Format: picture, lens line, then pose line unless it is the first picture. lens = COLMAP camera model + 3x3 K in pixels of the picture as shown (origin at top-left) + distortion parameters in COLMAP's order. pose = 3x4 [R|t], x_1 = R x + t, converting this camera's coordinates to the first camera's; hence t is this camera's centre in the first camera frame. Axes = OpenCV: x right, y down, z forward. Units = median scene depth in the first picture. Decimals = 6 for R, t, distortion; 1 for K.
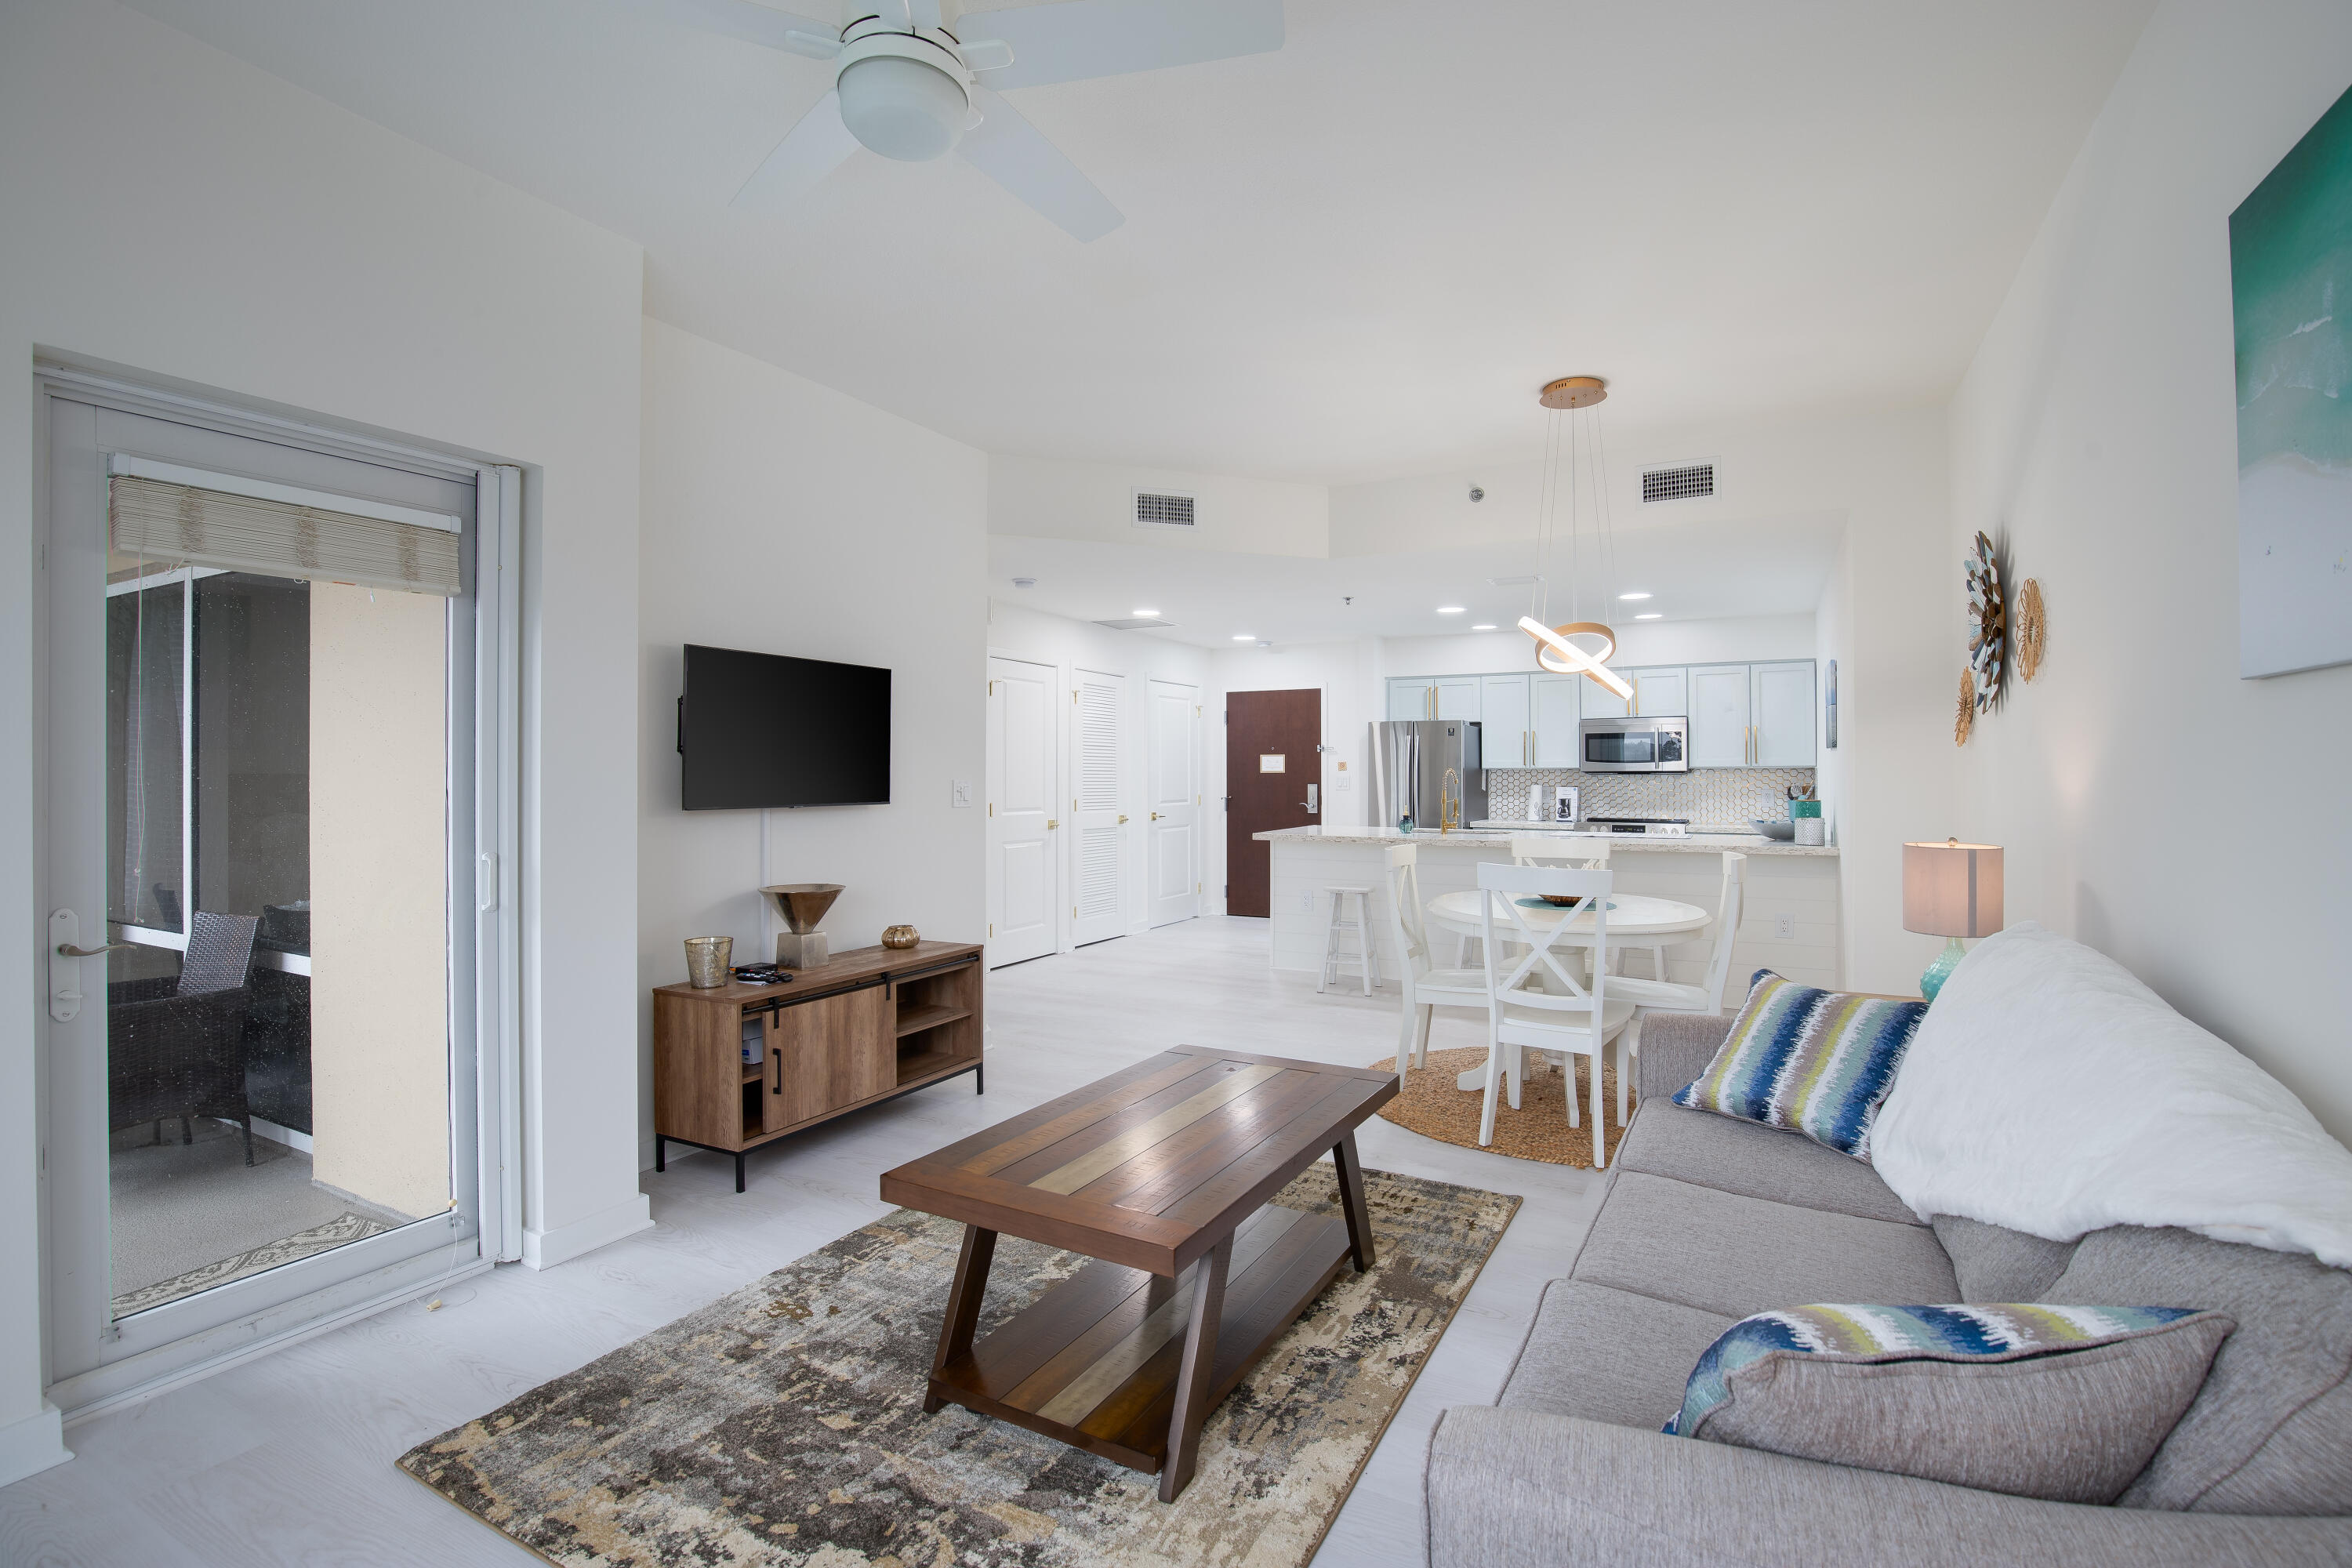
lens RADIAL K [[1084.3, 0, 1180.2], [0, 1084.3, 768.4], [0, 0, 1]] dist [-0.036609, 0.007592]
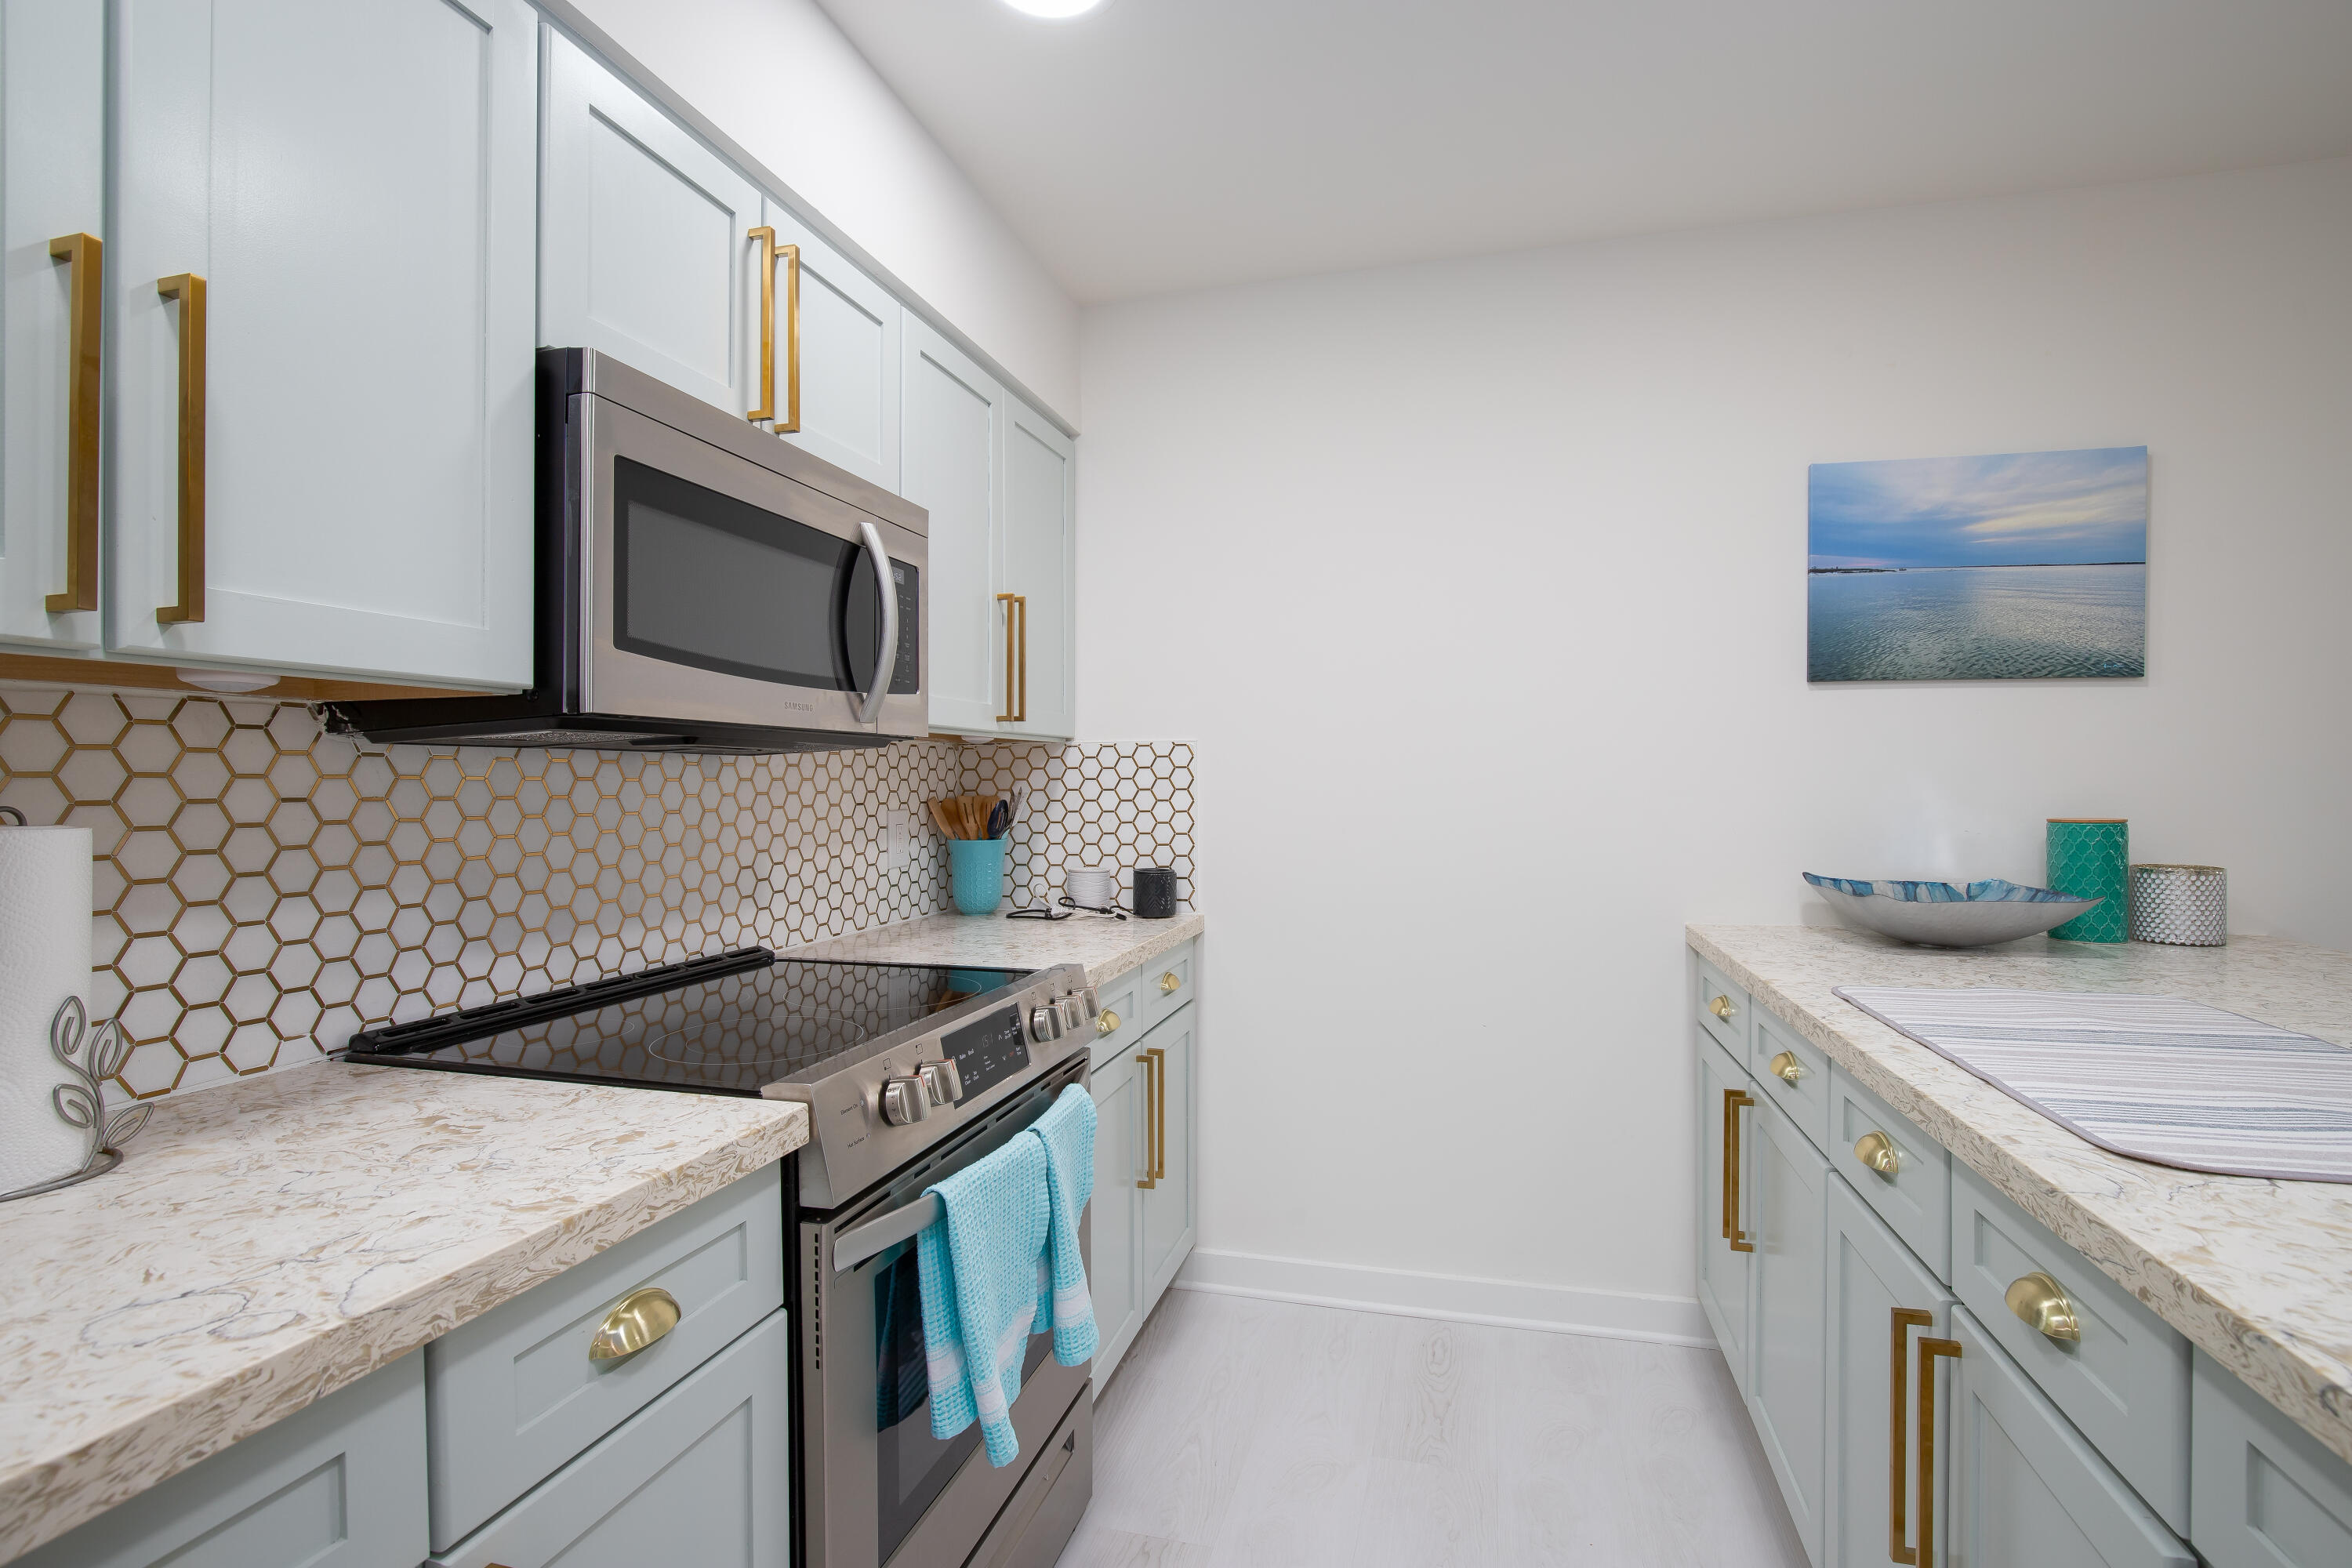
lens RADIAL K [[1084.3, 0, 1190.1], [0, 1084.3, 779.9], [0, 0, 1]] dist [-0.036609, 0.007592]
pose [[-0.232291, 0.005249, 0.972632, 0.472602], [0.002410, 0.999985, -0.004821, 0.026604], [-0.972643, 0.001224, -0.232301, 2.073015]]
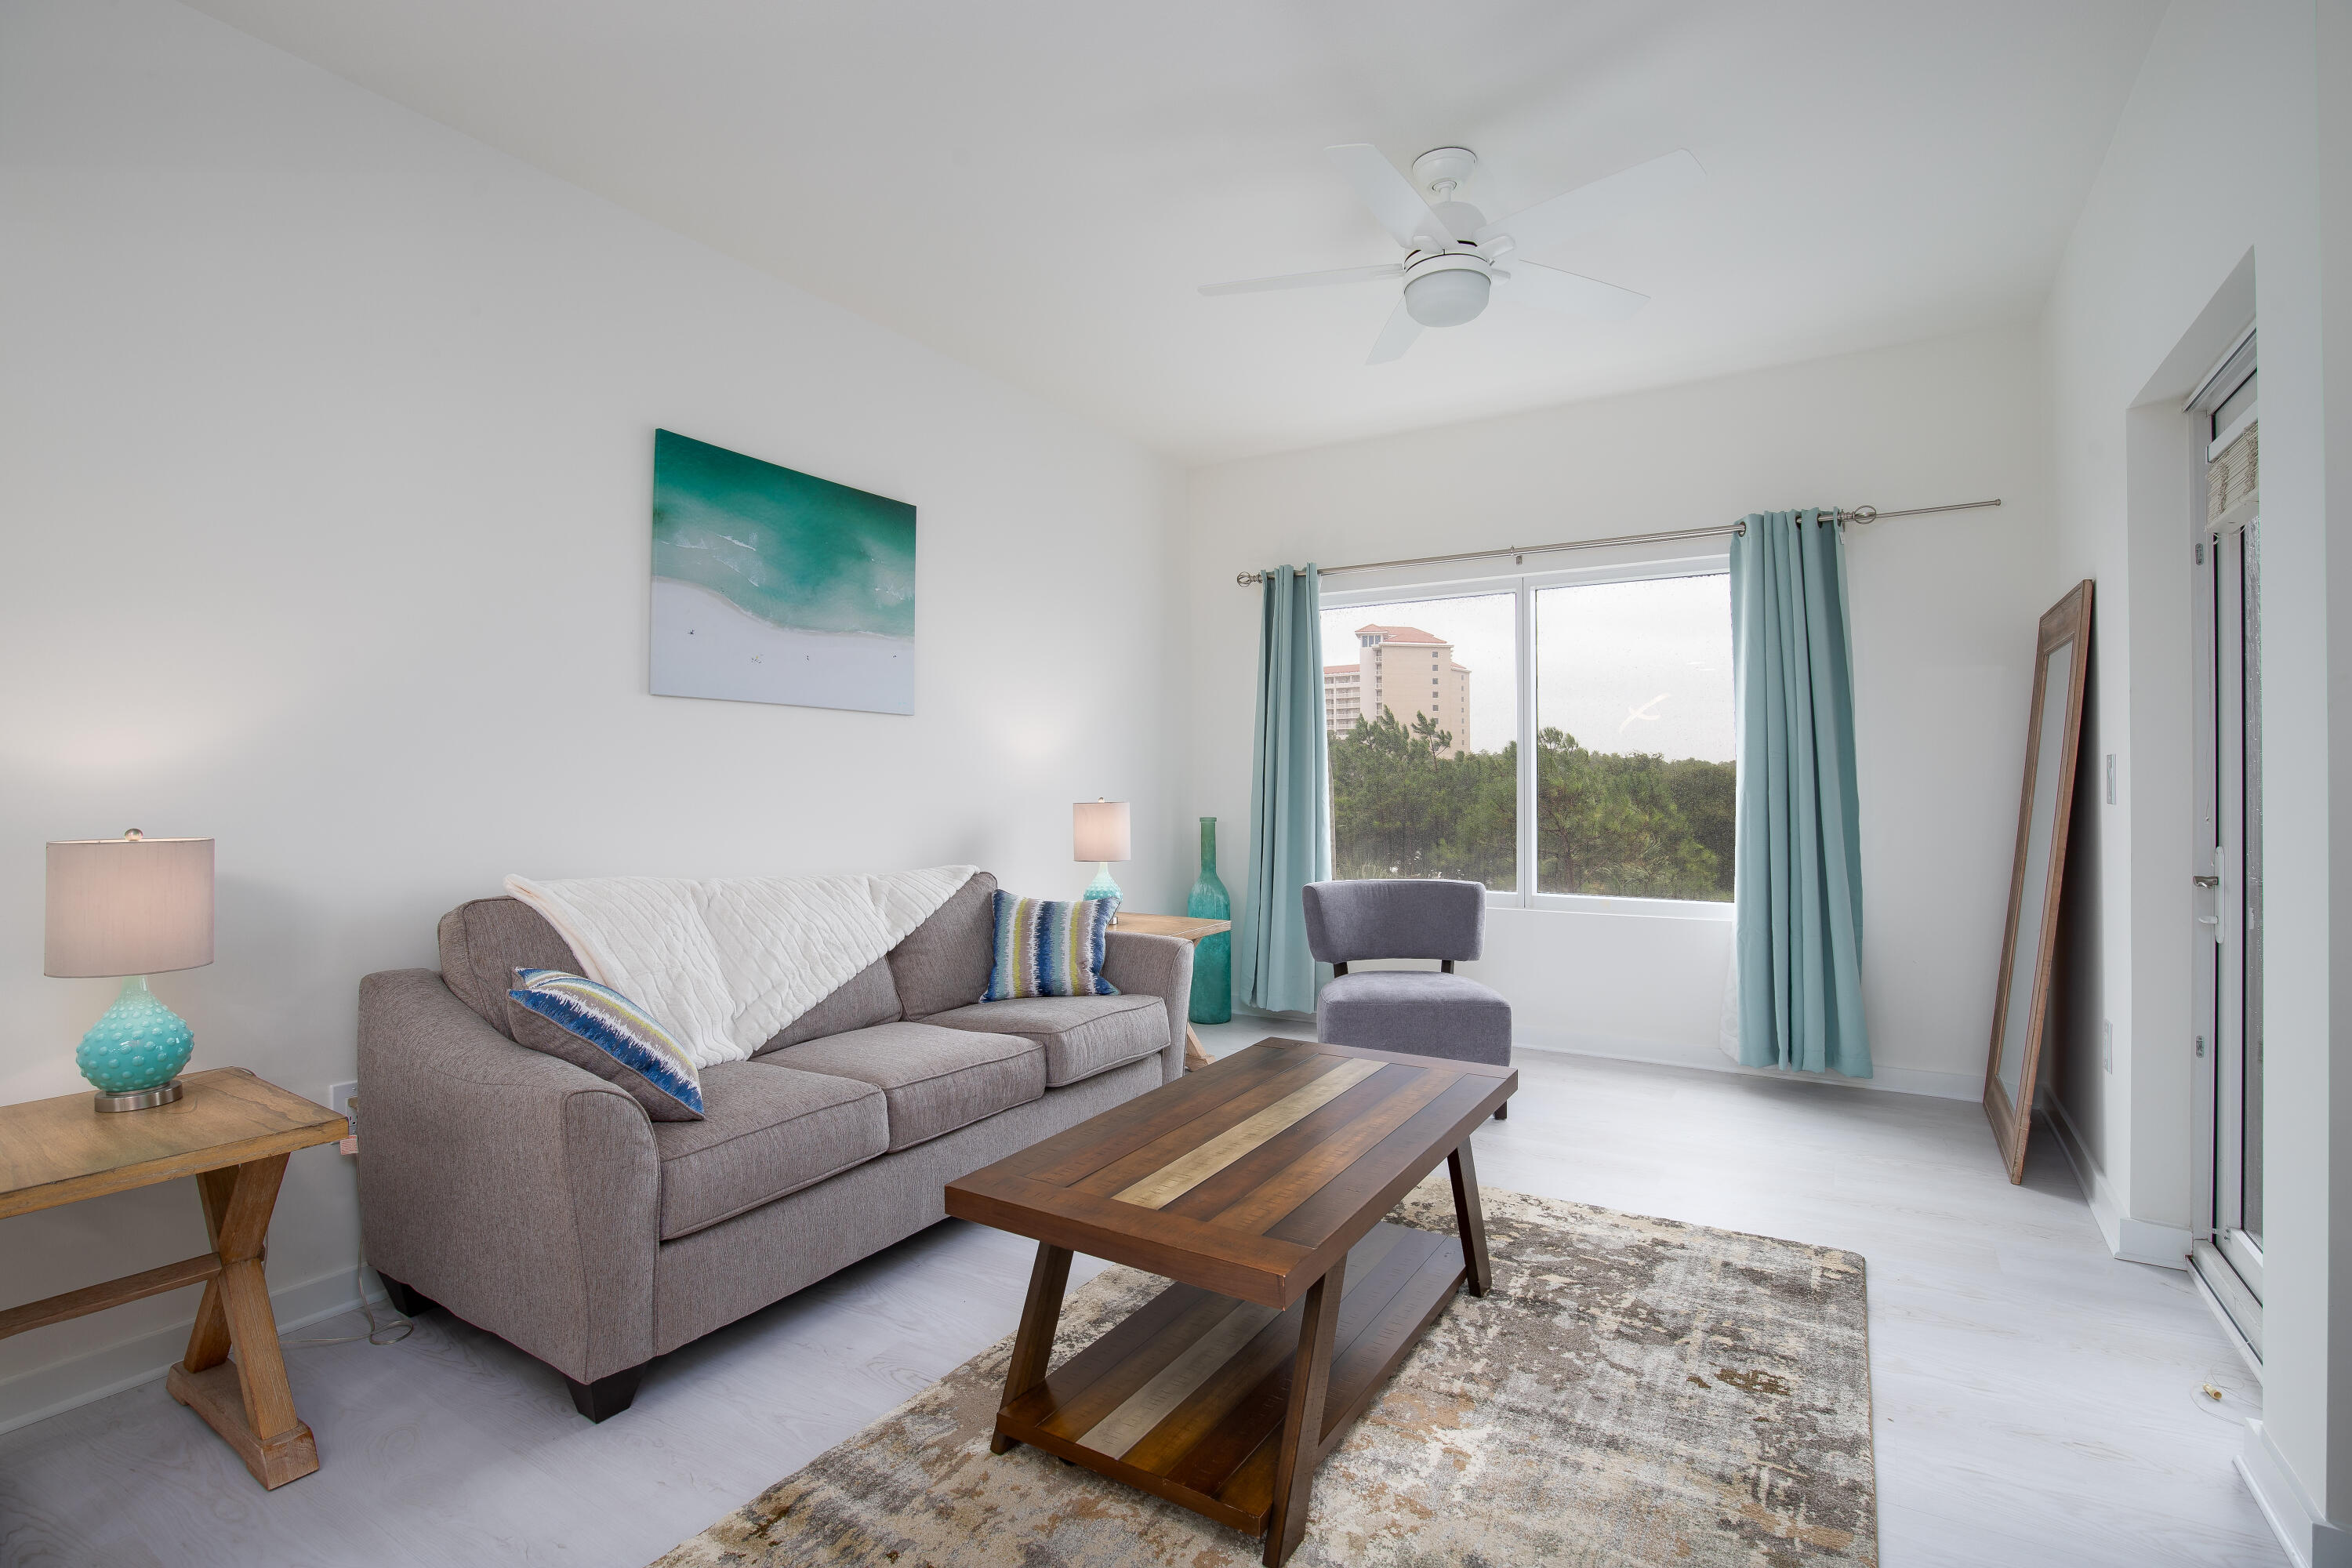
lens RADIAL K [[1084.3, 0, 1187.1], [0, 1084.3, 776.4], [0, 0, 1]] dist [-0.036609, 0.007592]
pose [[-0.998599, 0.005219, 0.052650, 0.015554], [0.004978, 0.999977, -0.004702, 0.028855], [-0.052674, -0.004433, -0.998602, 1.231956]]
